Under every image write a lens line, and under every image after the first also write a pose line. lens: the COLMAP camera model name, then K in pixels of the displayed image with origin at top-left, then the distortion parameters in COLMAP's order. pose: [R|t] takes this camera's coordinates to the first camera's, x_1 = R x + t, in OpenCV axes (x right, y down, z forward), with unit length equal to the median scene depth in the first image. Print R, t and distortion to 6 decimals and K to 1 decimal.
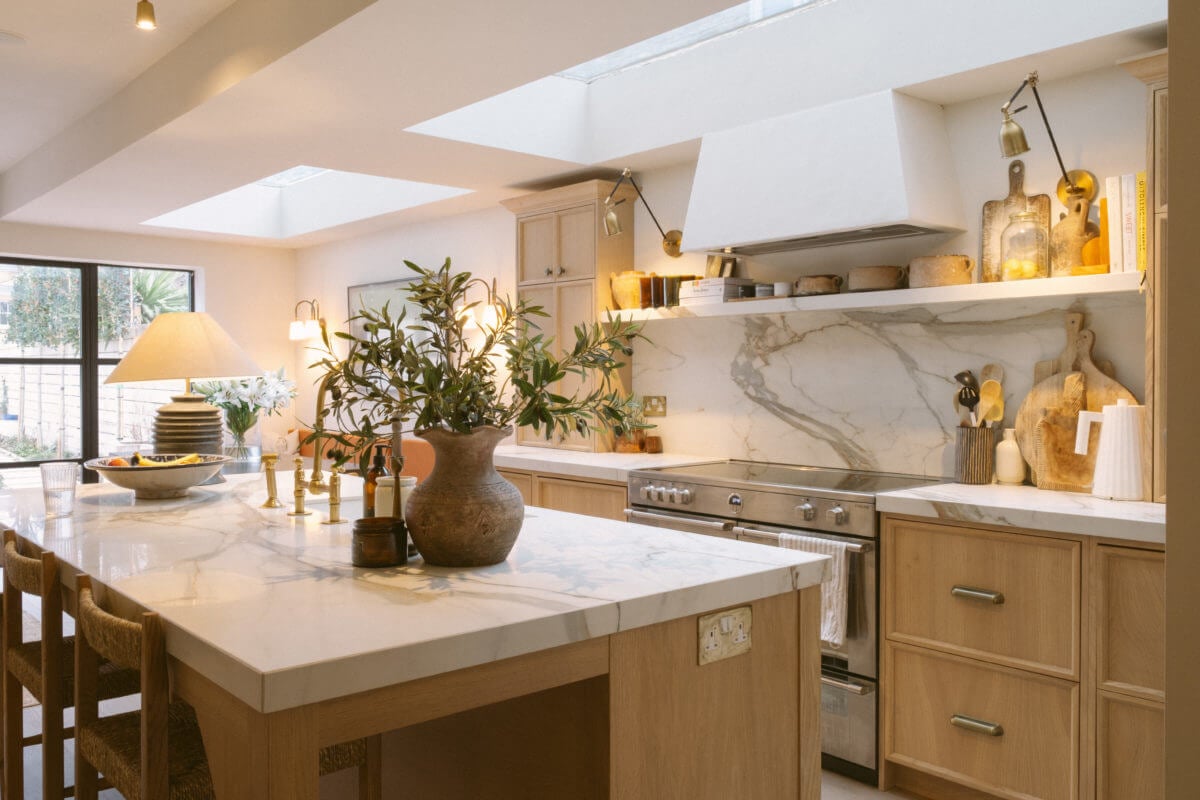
lens RADIAL K [[975.5, 0, 601.6], [0, 975.5, 386.8], [0, 0, 1]] dist [-0.011193, -0.000149]
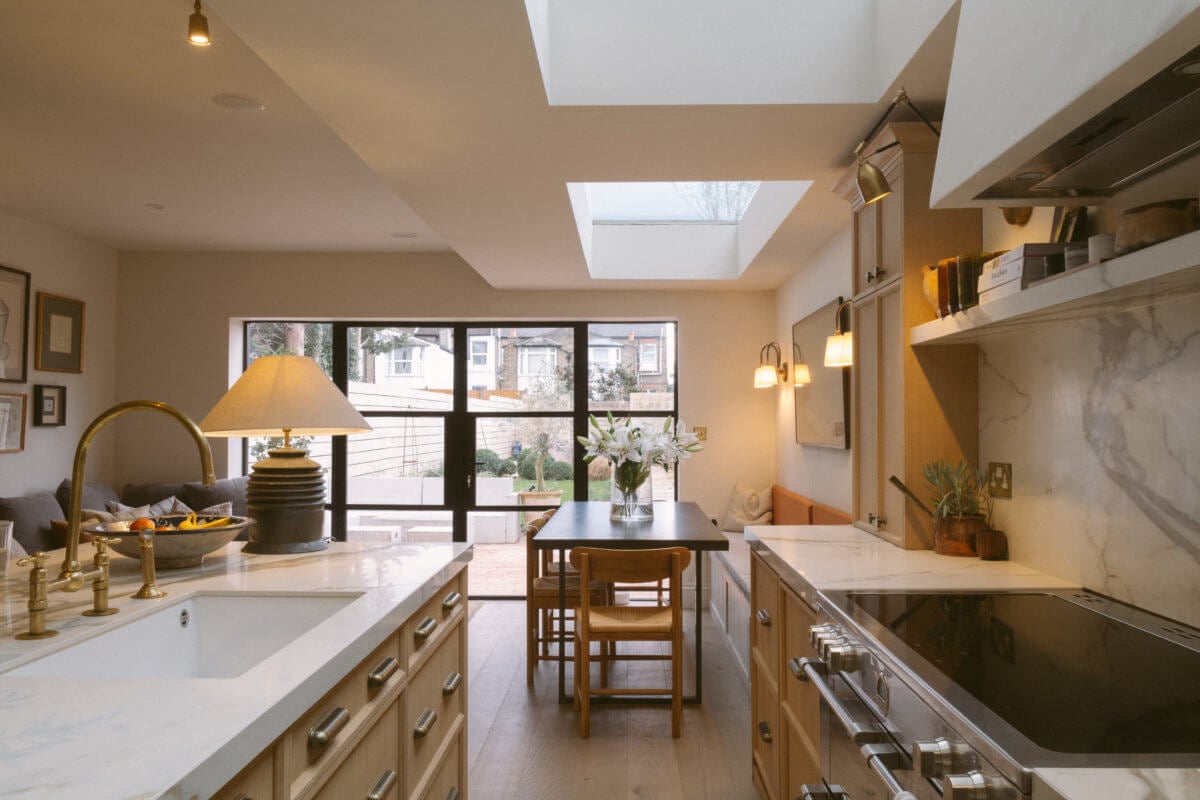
lens RADIAL K [[922.0, 0, 598.1], [0, 922.0, 401.7], [0, 0, 1]] dist [-0.006312, 0.002722]
pose [[0.740602, -0.016416, -0.671744, 0.252771], [-0.010169, 0.999313, -0.035632, -0.005468], [0.671867, 0.033220, 0.739926, 0.417438]]
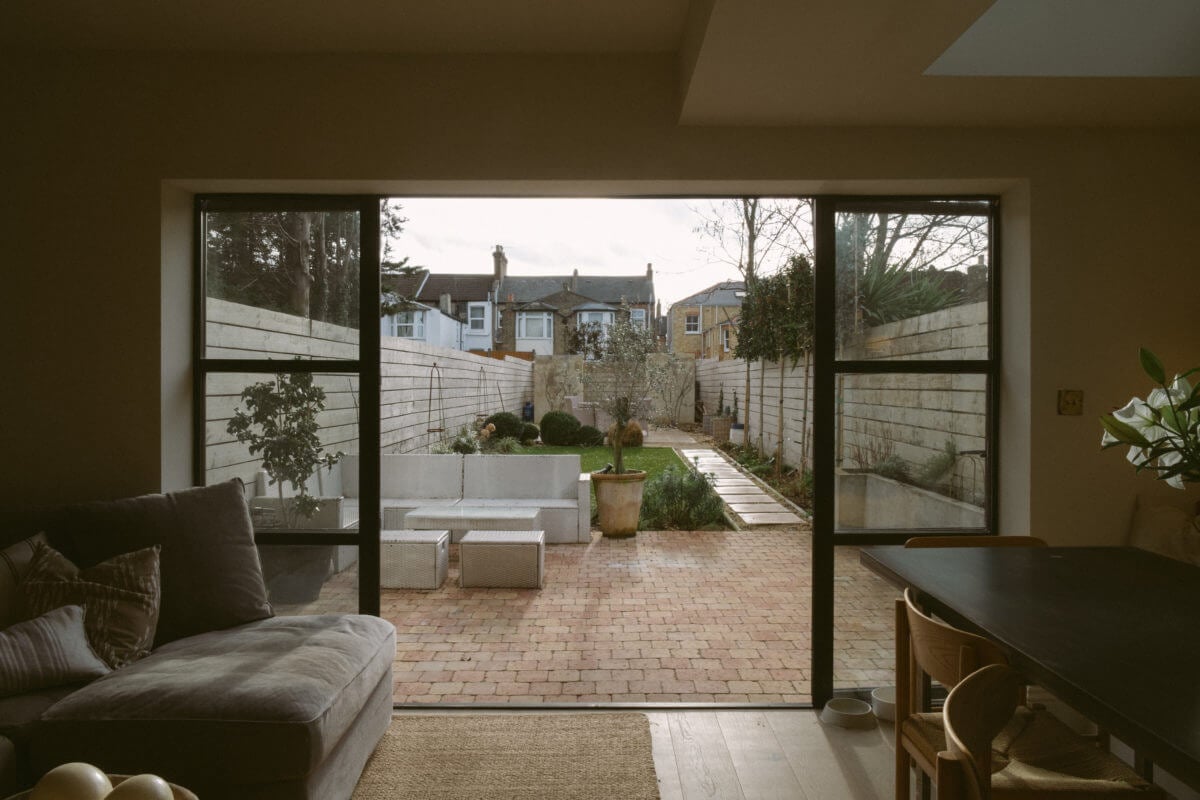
lens RADIAL K [[849.2, 0, 594.8], [0, 849.2, 396.2], [0, 0, 1]] dist [-0.003540, -0.000844]
pose [[0.750178, 0.007514, -0.661193, -0.464502], [-0.008749, 0.999961, 0.001438, -0.011603], [0.661178, 0.004705, 0.750215, 0.836158]]
